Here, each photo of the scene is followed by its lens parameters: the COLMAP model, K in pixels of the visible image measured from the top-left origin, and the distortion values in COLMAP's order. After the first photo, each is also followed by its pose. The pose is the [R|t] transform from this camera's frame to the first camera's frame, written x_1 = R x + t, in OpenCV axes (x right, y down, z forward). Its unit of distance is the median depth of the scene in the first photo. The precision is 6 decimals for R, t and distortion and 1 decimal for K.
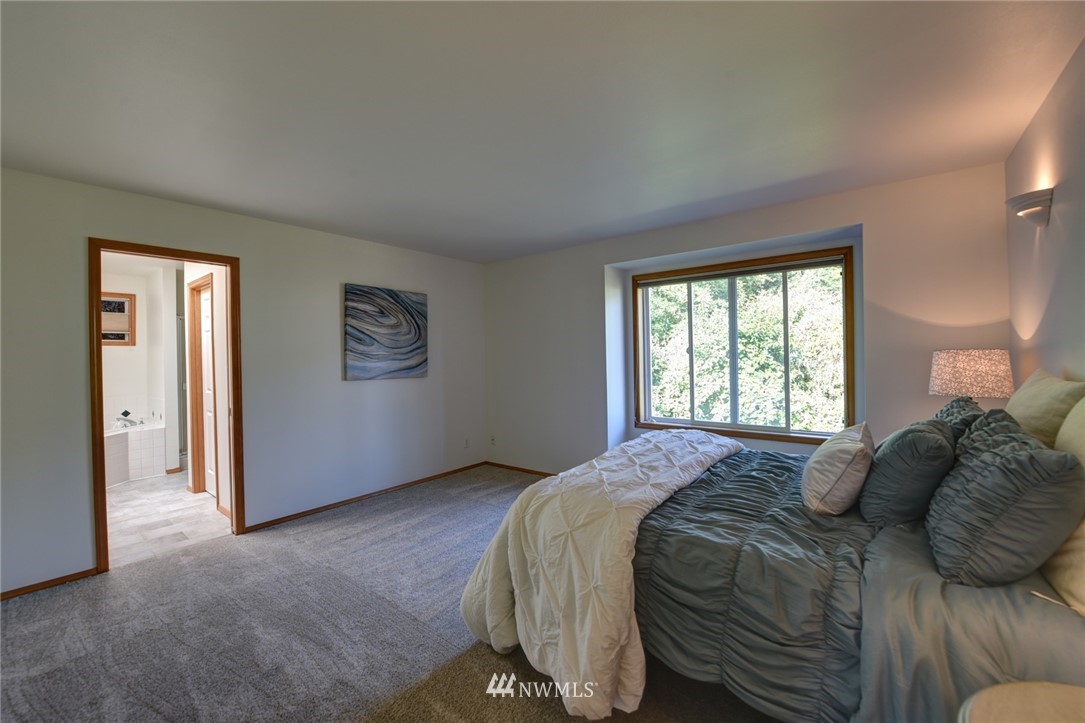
lens RADIAL K [[432.8, 0, 545.0], [0, 432.8, 361.1], [0, 0, 1]] dist [-0.009241, -0.001270]
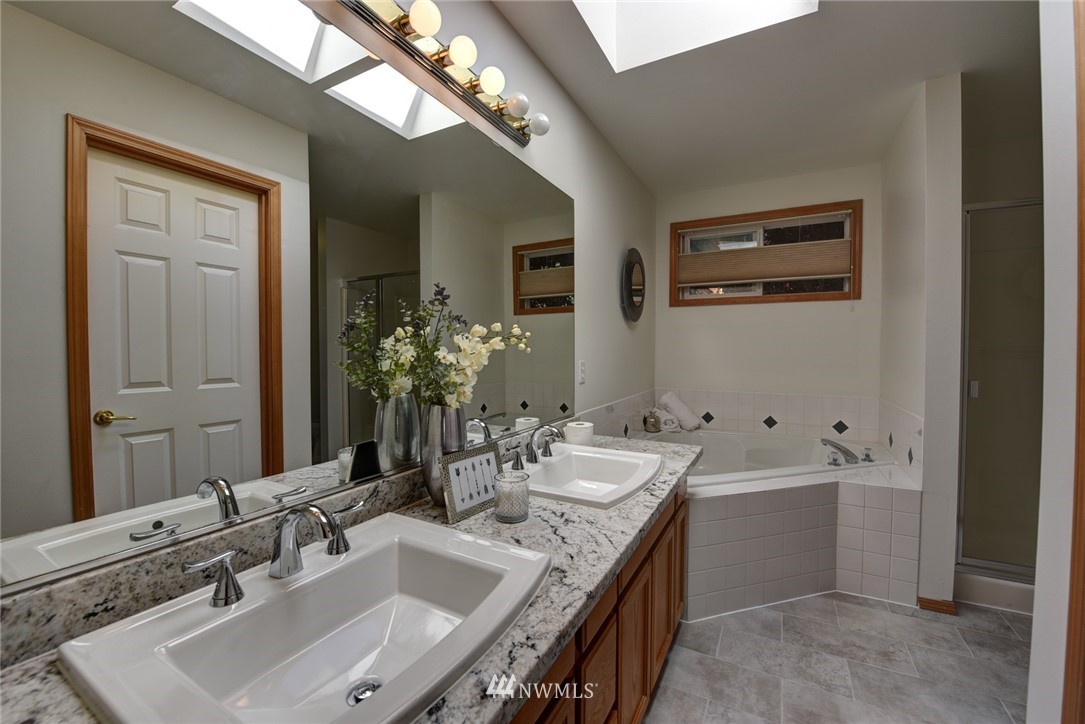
lens RADIAL K [[432.8, 0, 543.3], [0, 432.8, 358.5], [0, 0, 1]] dist [-0.009241, -0.001270]
pose [[0.163717, 0.027856, -0.986114, -0.513657], [-0.001847, 0.999608, 0.027931, 0.022277], [0.986506, -0.002752, 0.163705, 0.547585]]
